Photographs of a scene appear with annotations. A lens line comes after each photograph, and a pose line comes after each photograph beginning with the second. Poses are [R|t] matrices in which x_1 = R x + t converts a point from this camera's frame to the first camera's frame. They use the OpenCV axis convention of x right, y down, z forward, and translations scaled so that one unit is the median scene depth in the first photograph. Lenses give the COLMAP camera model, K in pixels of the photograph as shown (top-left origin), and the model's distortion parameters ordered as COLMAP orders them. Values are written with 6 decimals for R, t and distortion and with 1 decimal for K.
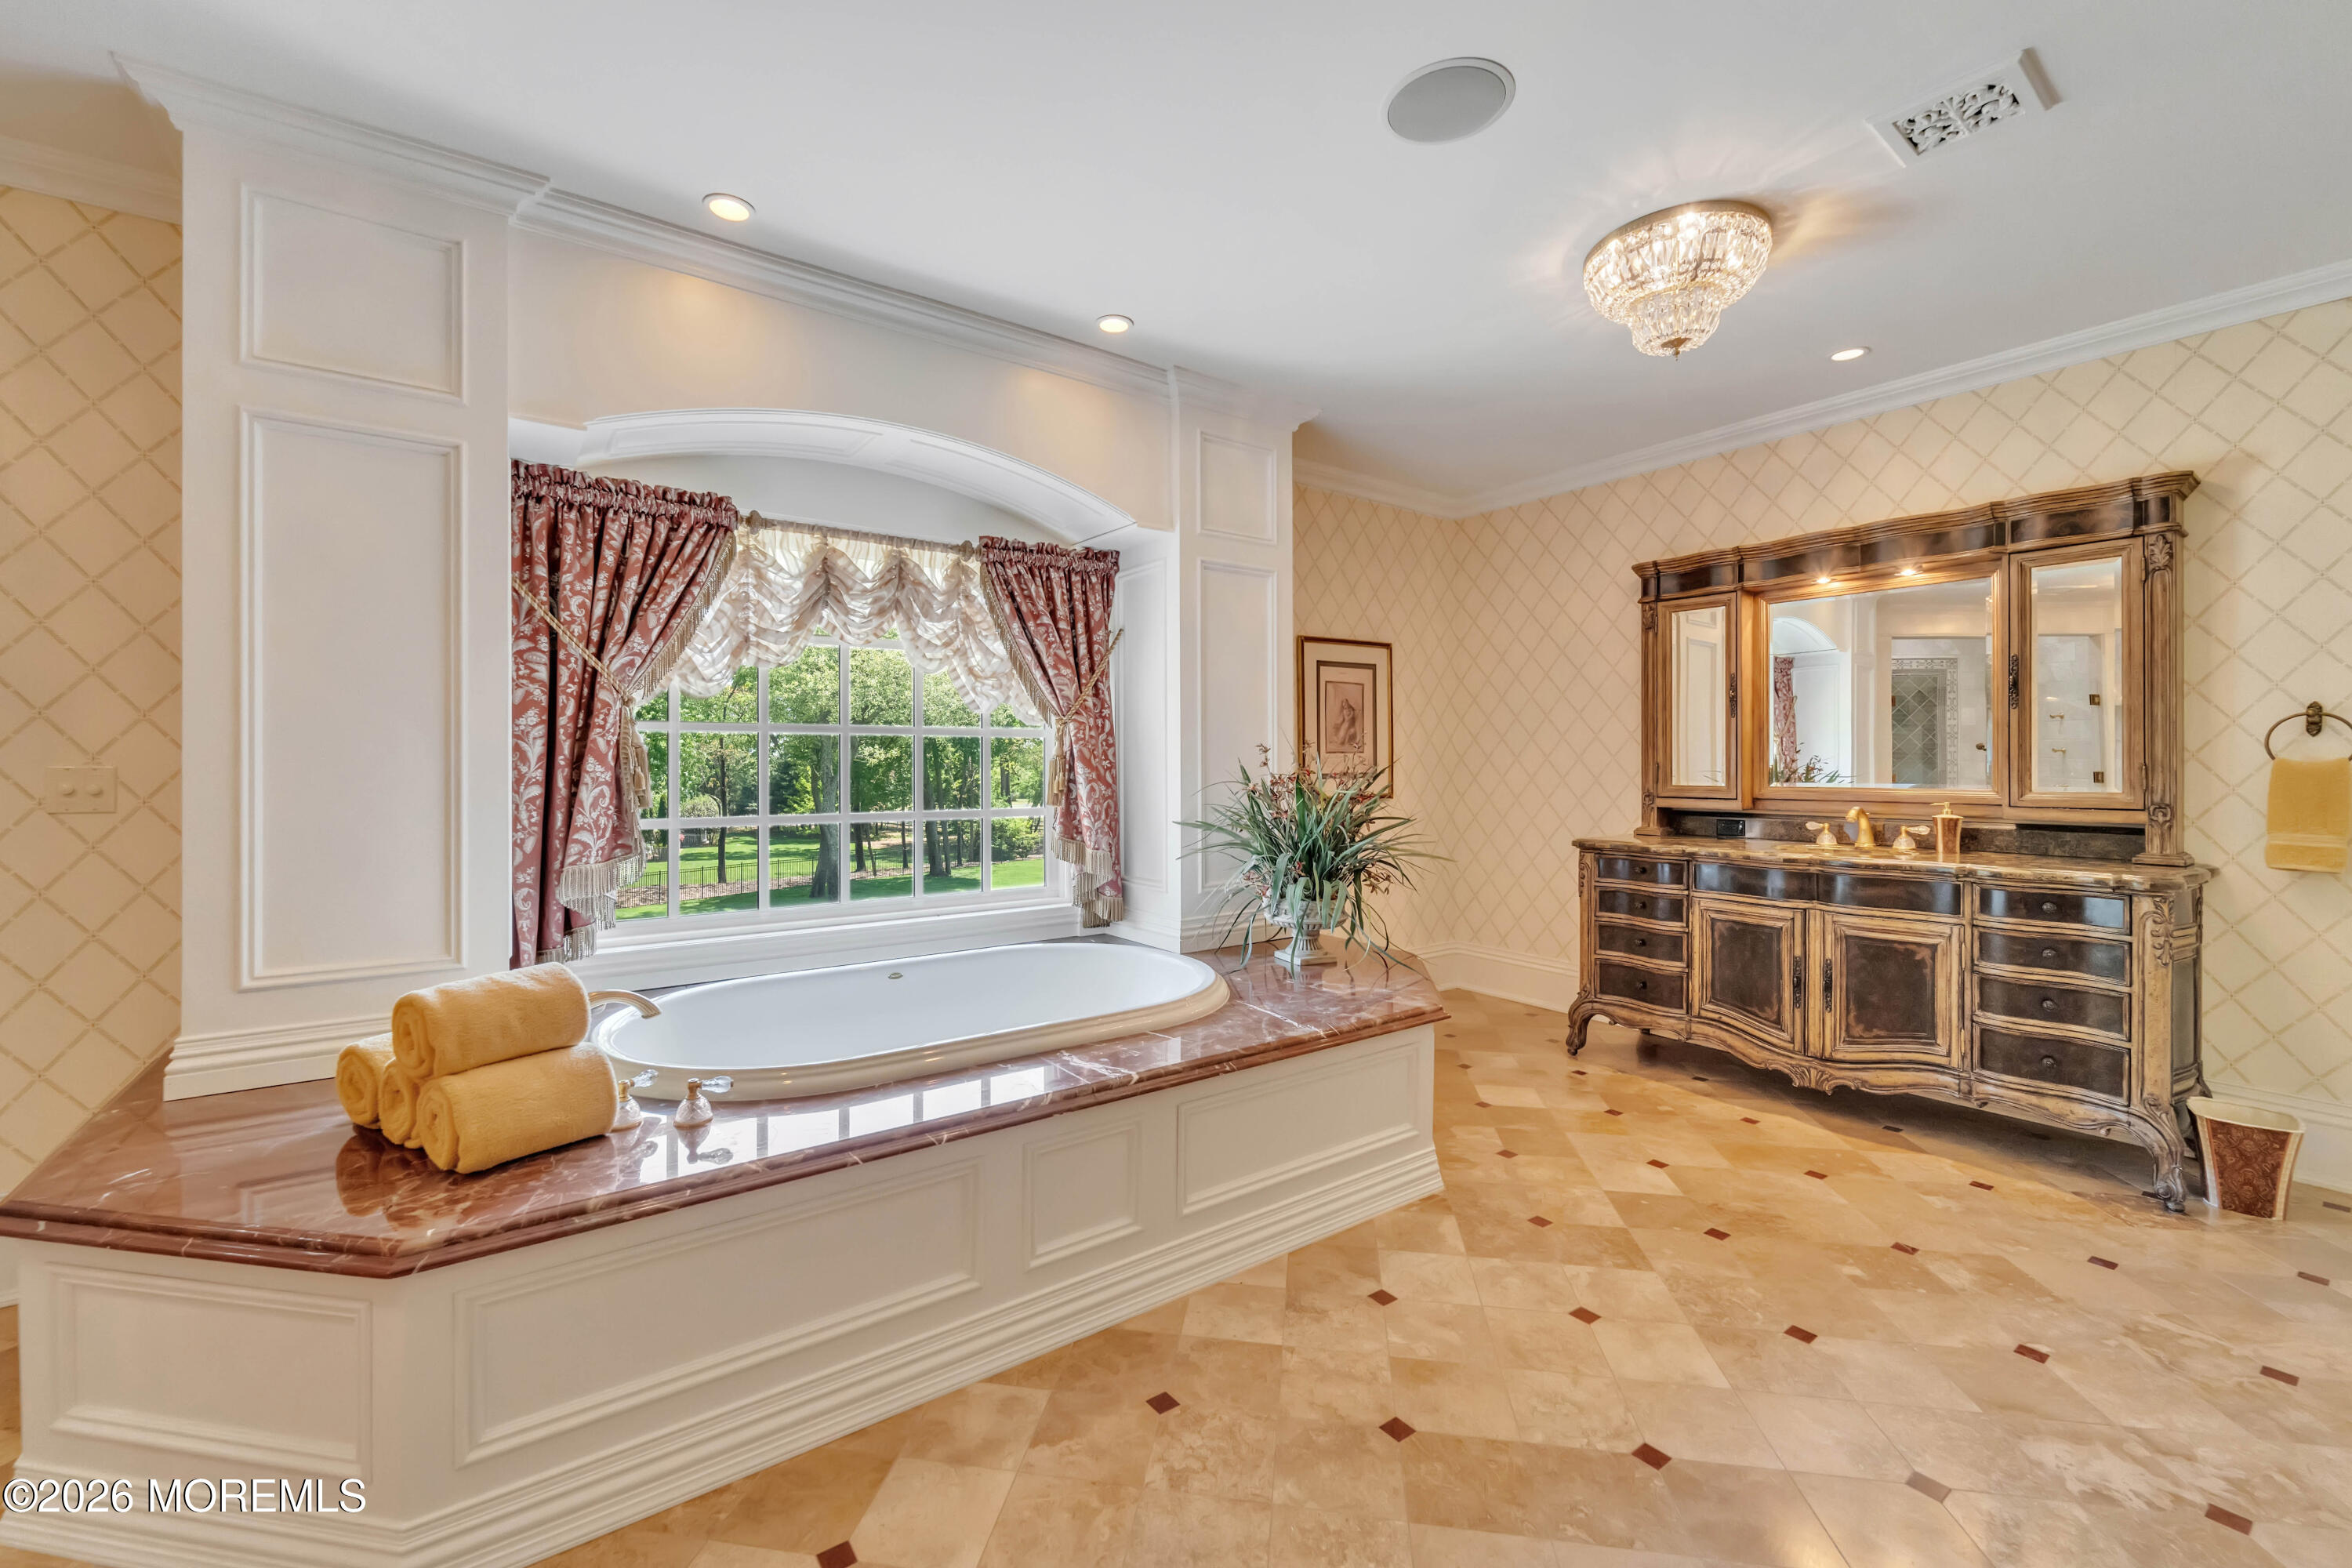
lens RADIAL K [[959.2, 0, 1174.5], [0, 959.2, 768.1], [0, 0, 1]] dist [-0.002749, -0.000826]
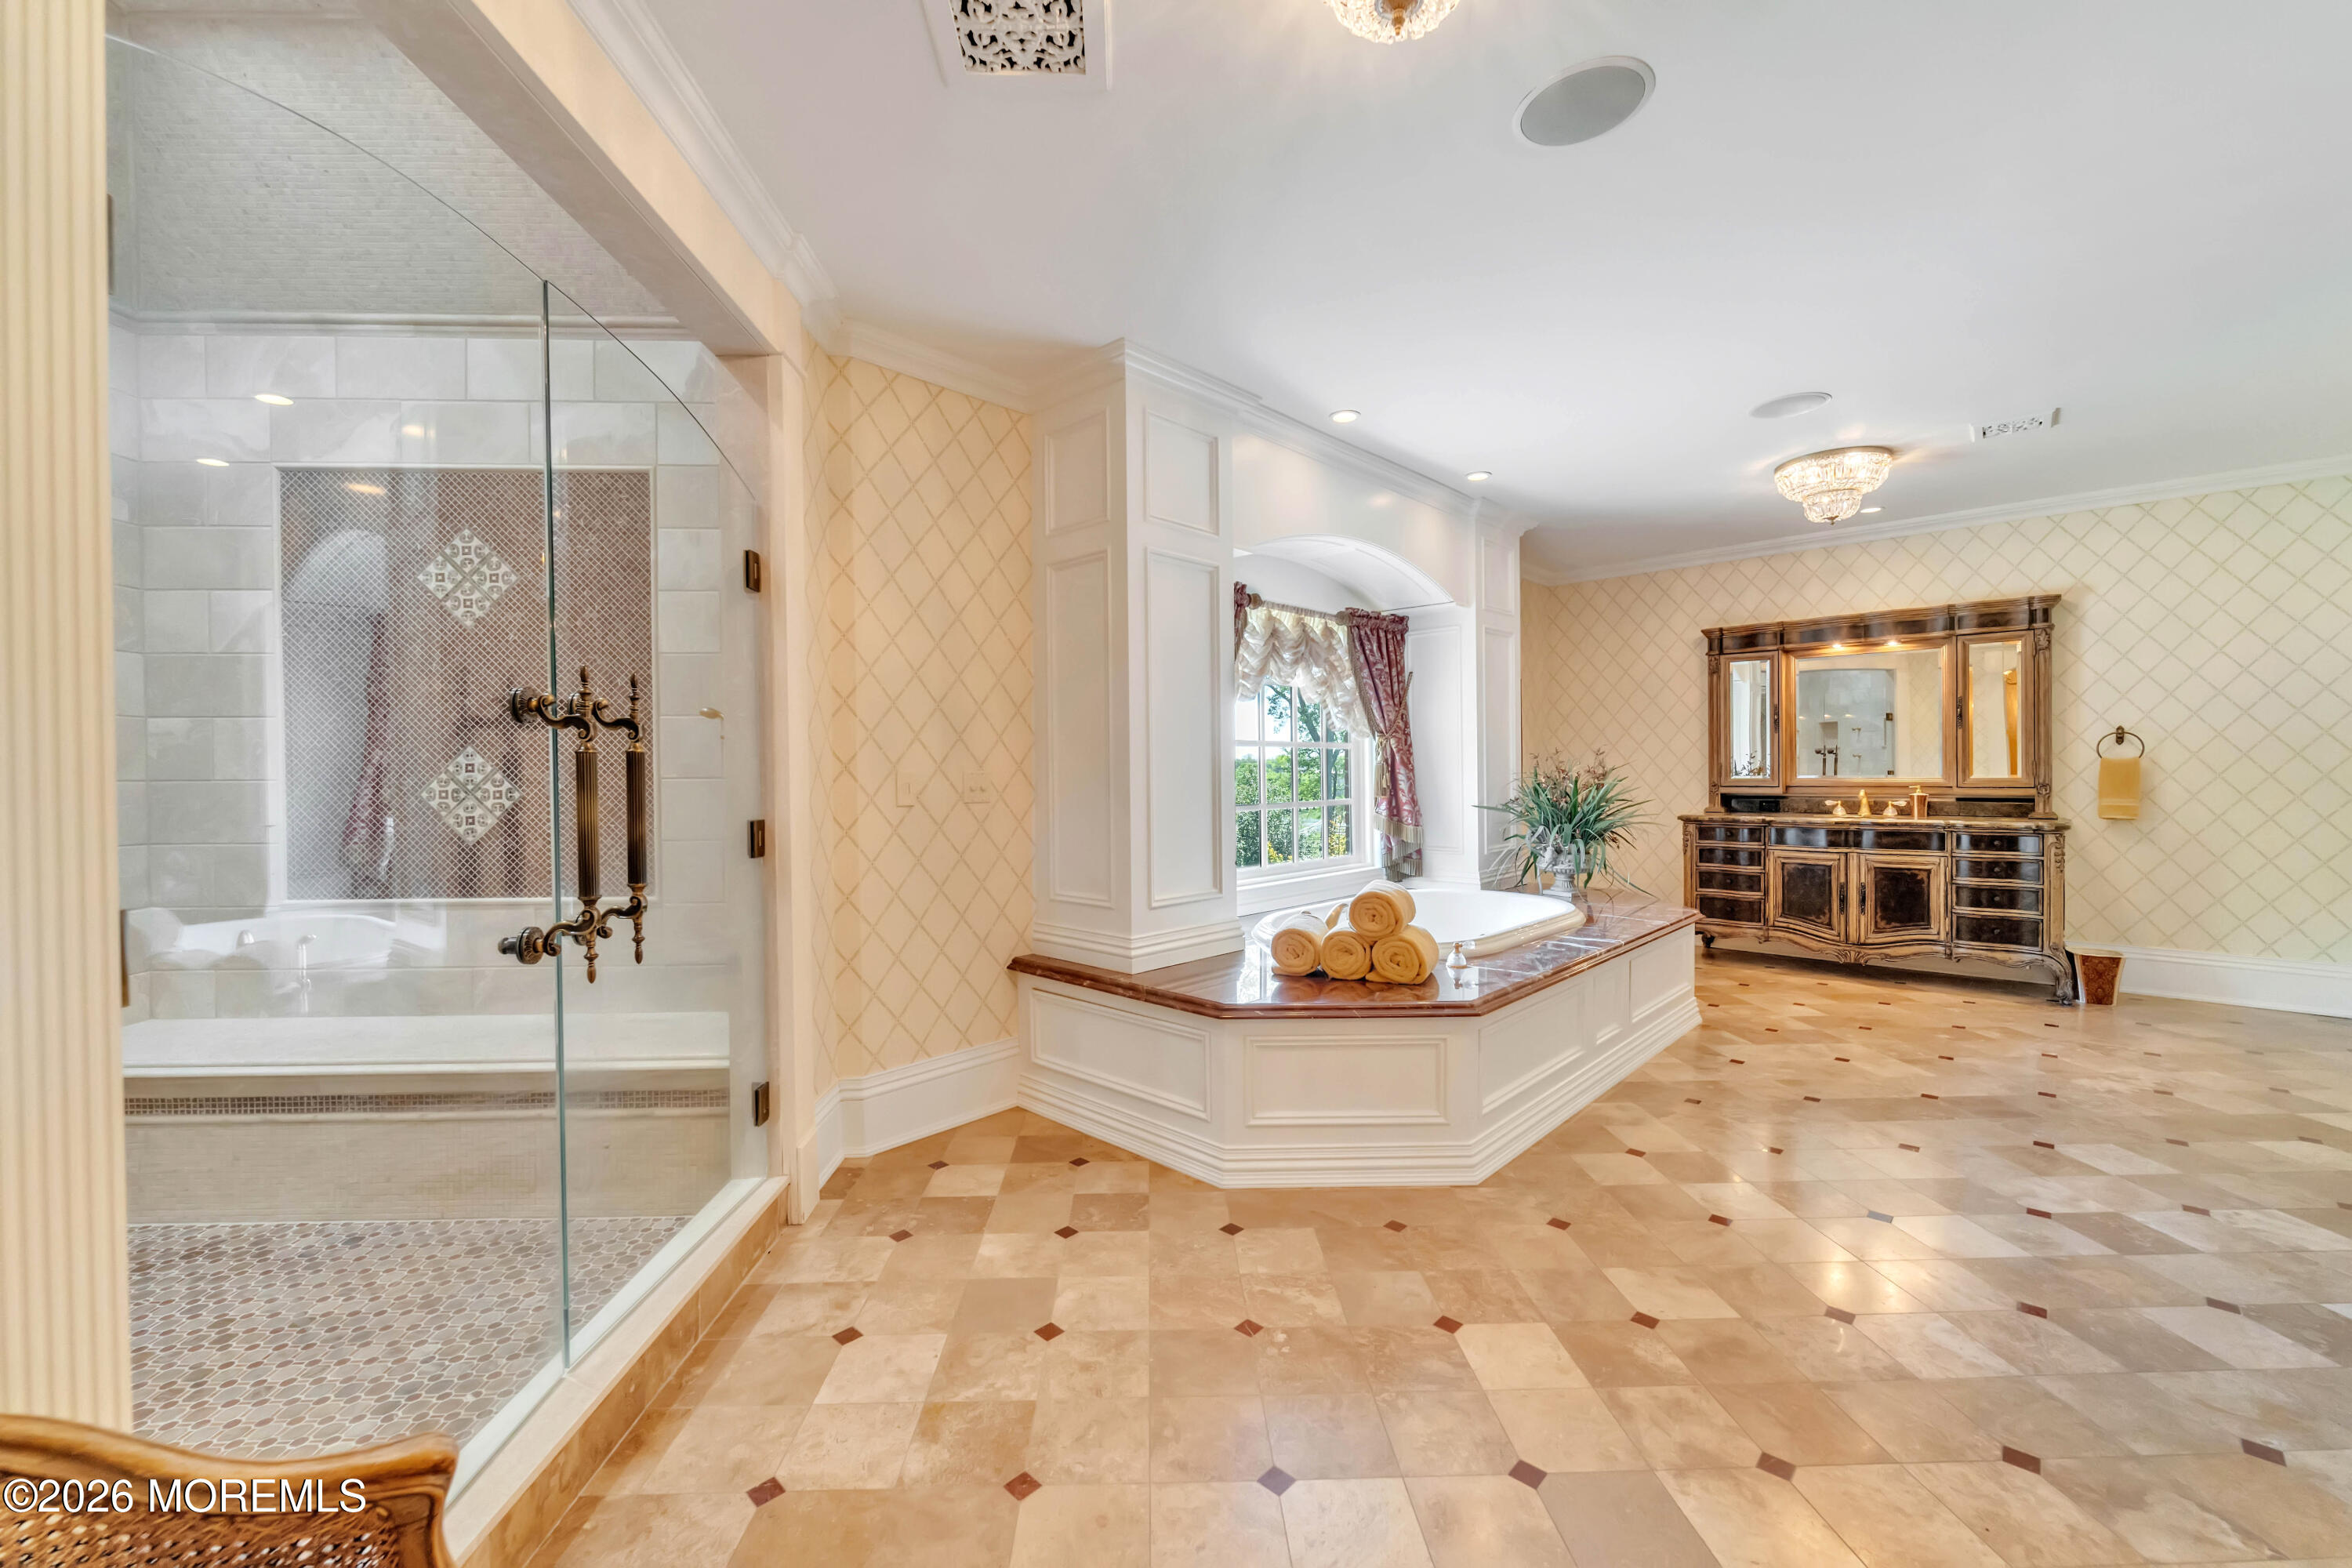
lens RADIAL K [[934.7, 0, 1176.0], [0, 934.7, 784.0], [0, 0, 1]] dist [-0.012290, 0.000072]
pose [[0.984510, -0.011733, 0.174936, -0.743195], [0.010147, 0.999899, 0.009958, 0.004448], [-0.175035, -0.008028, 0.984529, -0.348202]]
